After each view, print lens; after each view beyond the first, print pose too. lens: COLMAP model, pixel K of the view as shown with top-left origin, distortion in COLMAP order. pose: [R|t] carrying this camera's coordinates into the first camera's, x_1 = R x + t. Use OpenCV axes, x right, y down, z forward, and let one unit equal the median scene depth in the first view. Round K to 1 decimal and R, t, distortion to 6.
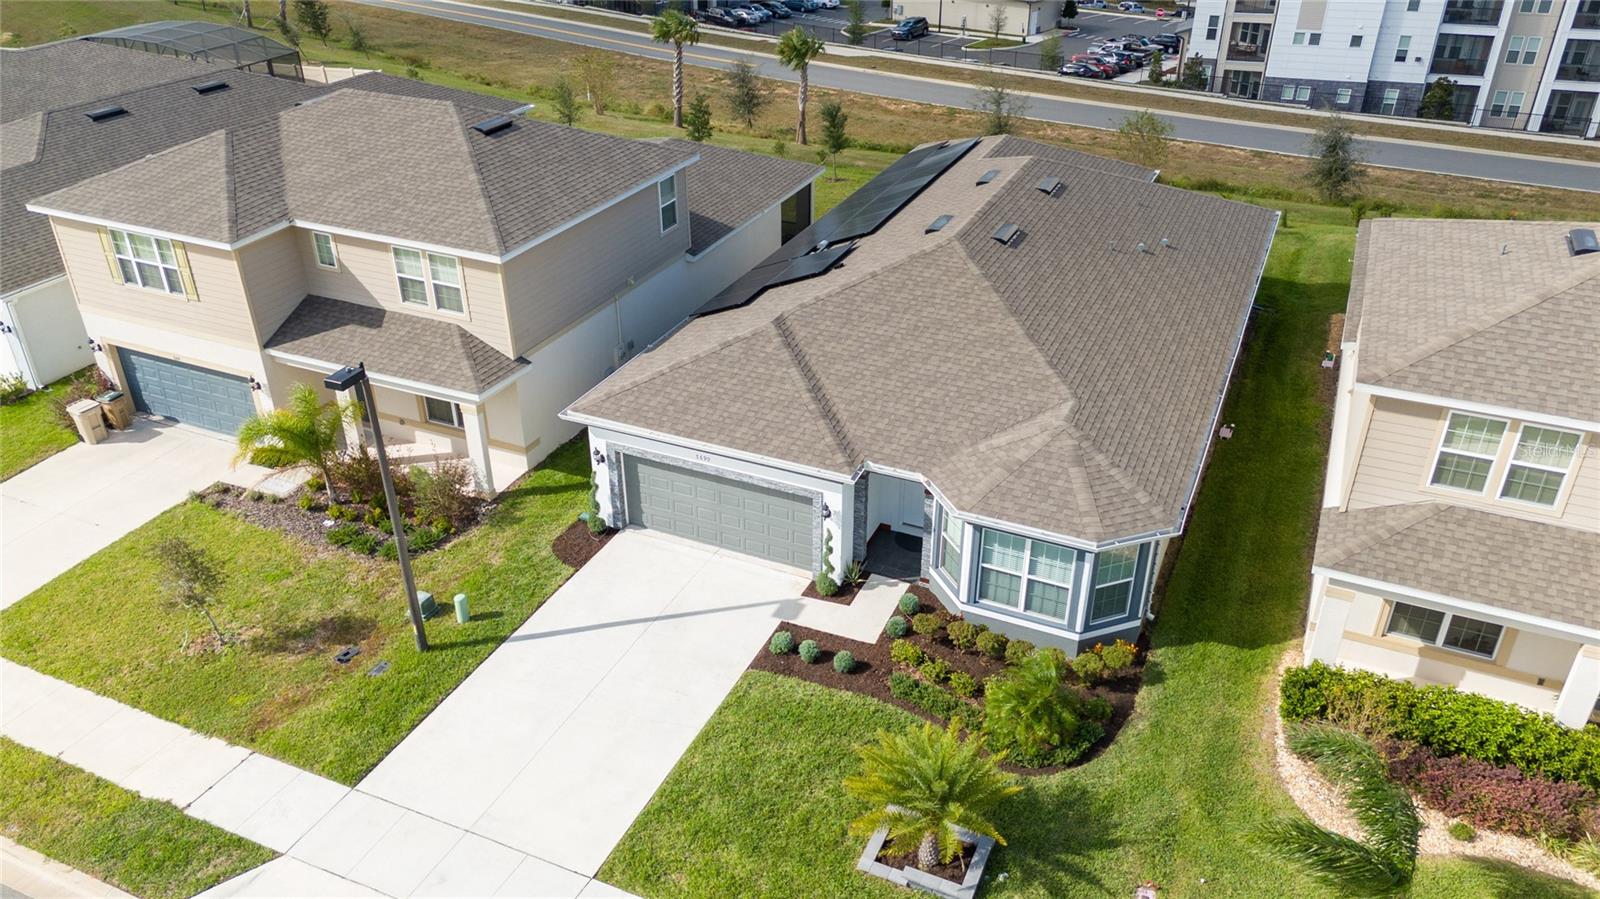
lens RADIAL K [[1173.3, 0, 803.3], [0, 1173.3, 450.5], [0, 0, 1]] dist [0.091868, -0.103208]
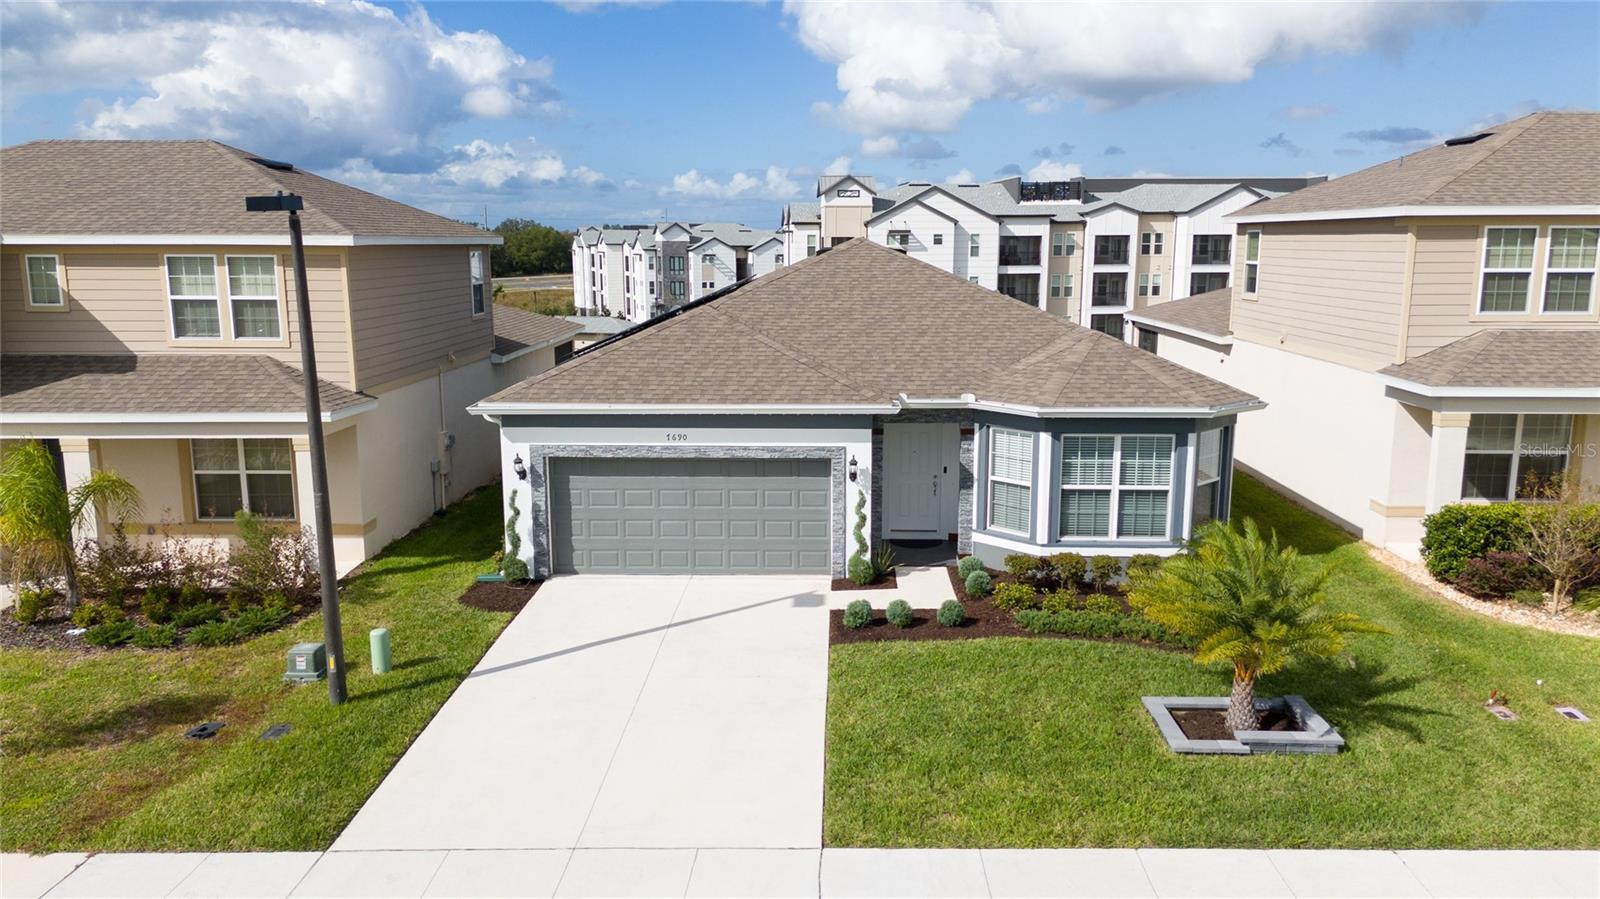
lens RADIAL K [[1173.3, 0, 803.3], [0, 1173.3, 450.5], [0, 0, 1]] dist [0.091868, -0.103208]
pose [[0.922131, -0.071057, 0.380297, -0.292081], [0.194171, 0.935220, -0.296078, 0.250271], [-0.334623, 0.346865, 0.876192, 0.284974]]
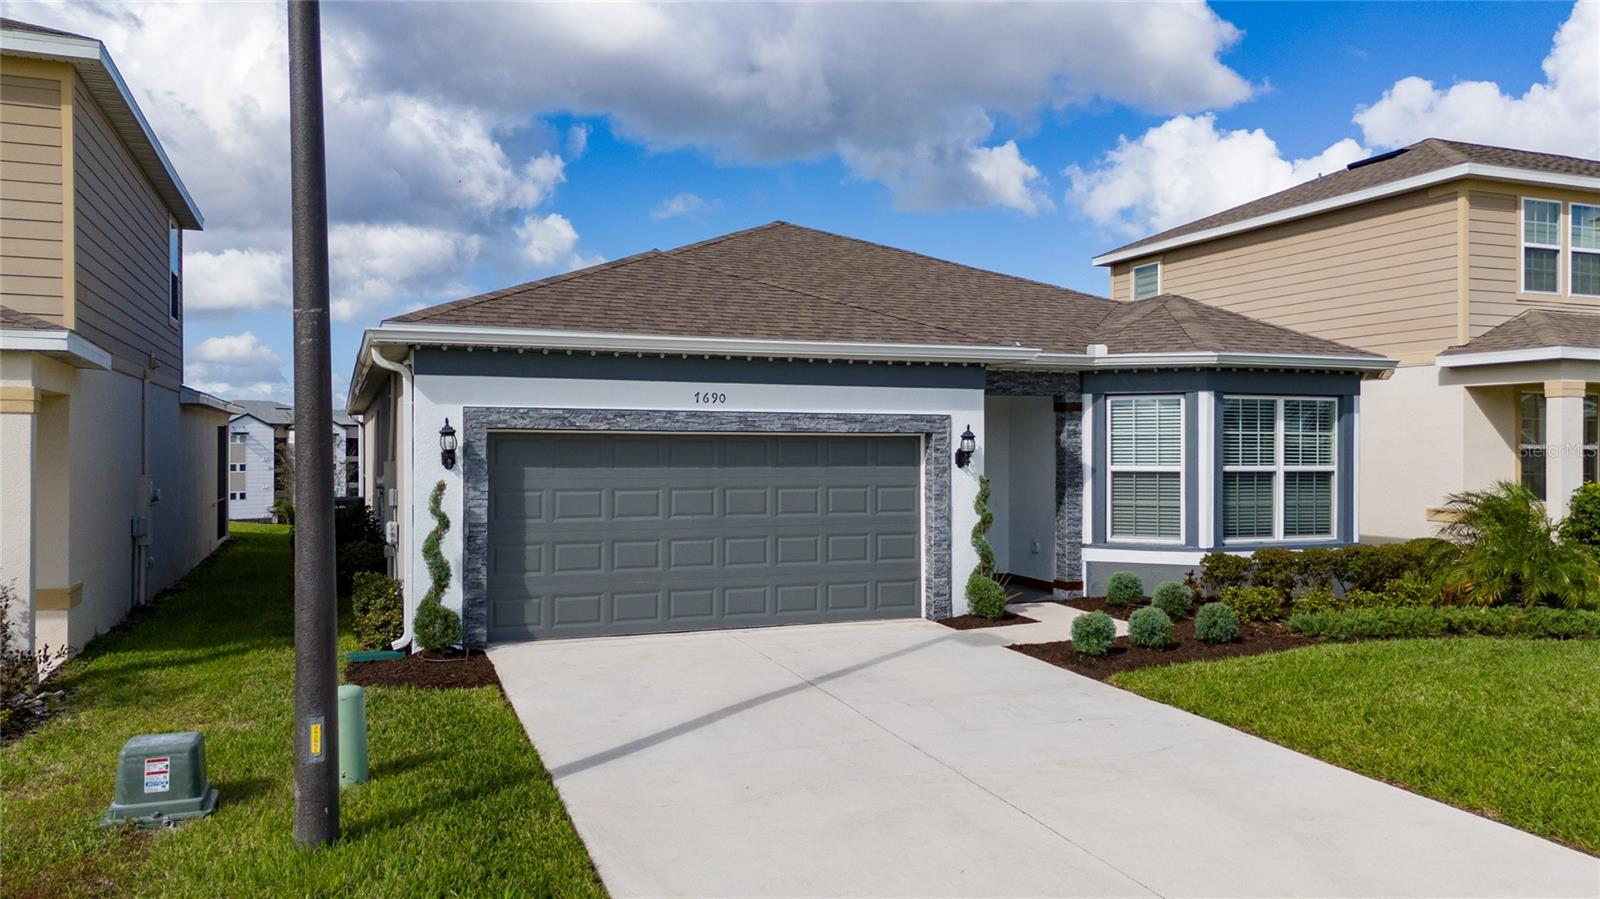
lens RADIAL K [[1173.3, 0, 803.3], [0, 1173.3, 450.5], [0, 0, 1]] dist [0.091868, -0.103208]
pose [[0.699887, -0.001472, 0.714252, -0.387554], [0.354081, 0.869187, -0.345168, 0.197347], [-0.620310, 0.494482, 0.608853, 0.667169]]
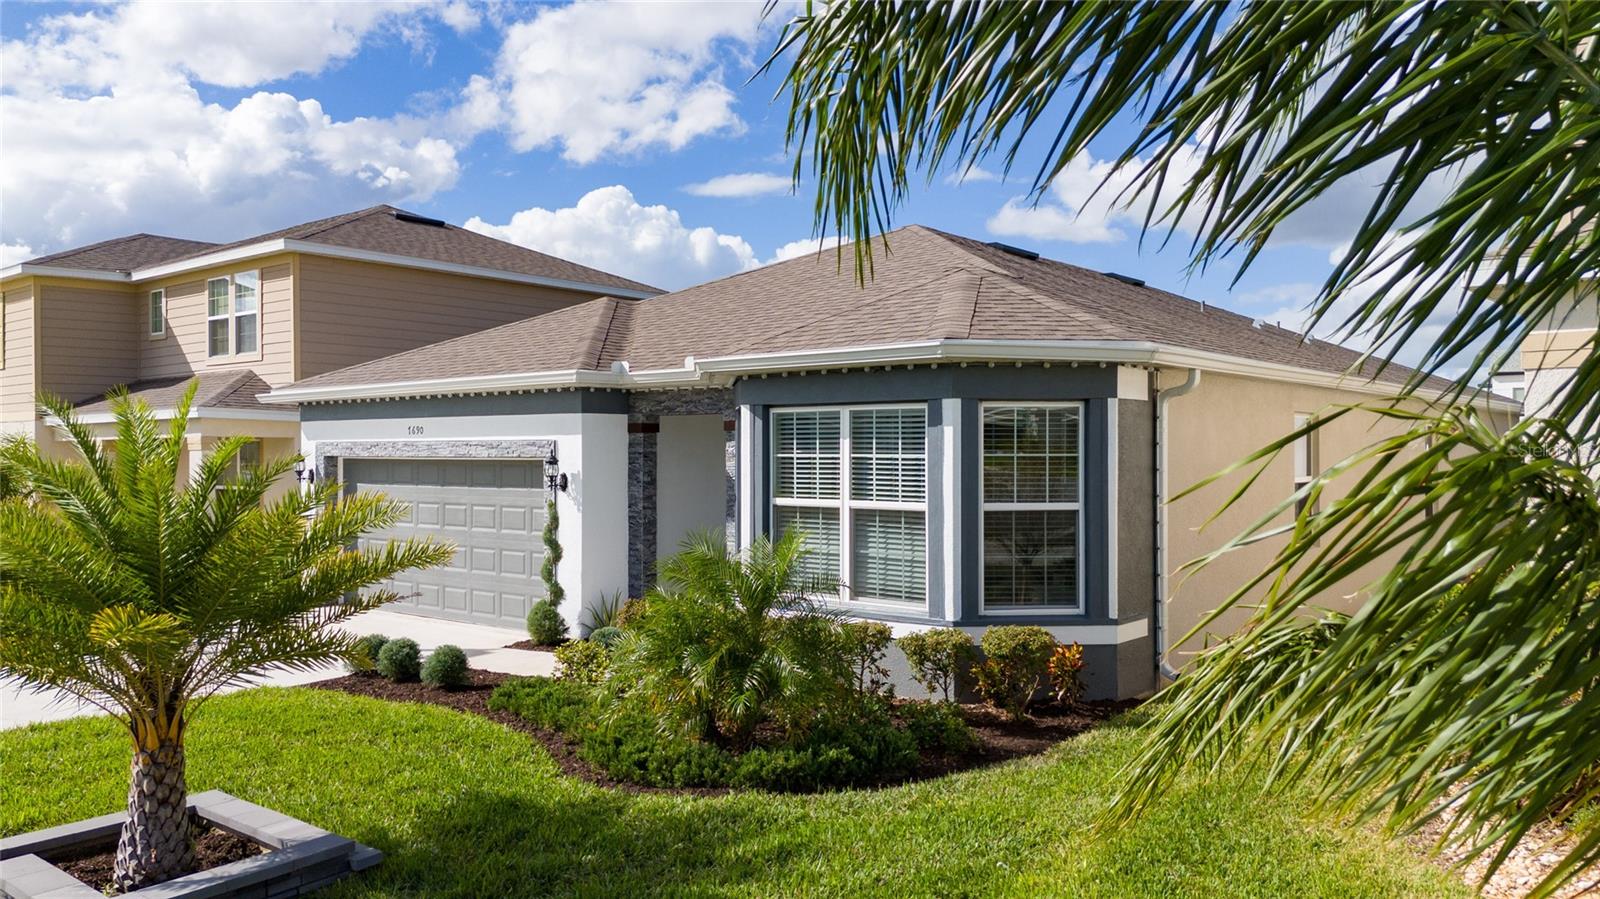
lens RADIAL K [[1172.8, 0, 784.1], [0, 1172.8, 447.4], [0, 0, 1]] dist [0.086160, -0.090373]
pose [[0.962317, -0.003578, -0.271908, 0.253558], [-0.132651, 0.866697, -0.480874, 0.271355], [0.237382, 0.498822, 0.833563, 0.520925]]
